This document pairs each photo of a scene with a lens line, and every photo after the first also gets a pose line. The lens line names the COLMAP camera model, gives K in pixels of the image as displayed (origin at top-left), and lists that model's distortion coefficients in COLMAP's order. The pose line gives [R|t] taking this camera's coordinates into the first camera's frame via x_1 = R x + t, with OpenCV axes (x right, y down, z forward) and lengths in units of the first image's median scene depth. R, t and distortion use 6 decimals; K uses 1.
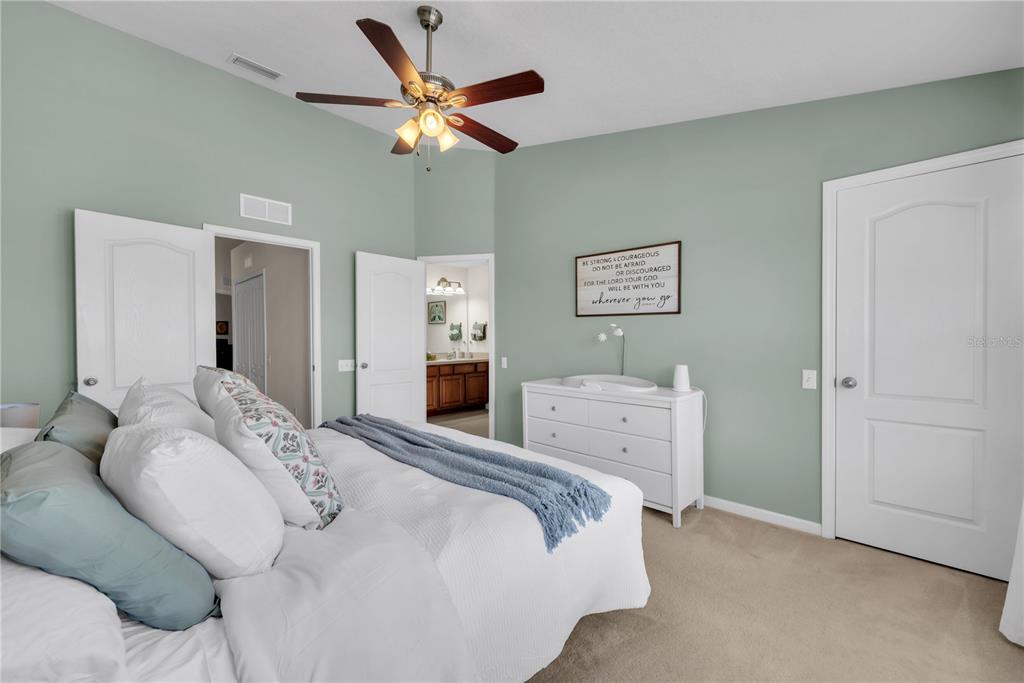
lens RADIAL K [[420.2, 0, 512.8], [0, 420.2, 340.6], [0, 0, 1]] dist [0.000677, 0.000025]
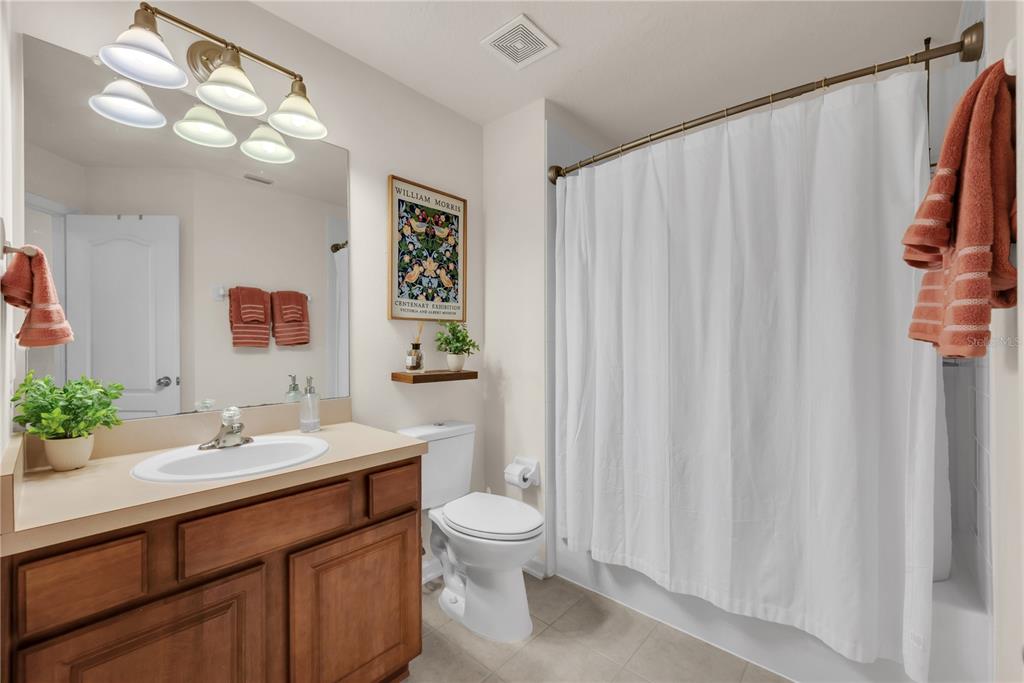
lens RADIAL K [[420.2, 0, 511.5], [0, 420.2, 343.4], [0, 0, 1]] dist [0.000677, 0.000025]
pose [[0.996489, -0.000783, 0.083719, -0.041057], [0.001616, 0.999950, -0.009882, -0.001452], [-0.083707, 0.009982, 0.996440, 0.828044]]
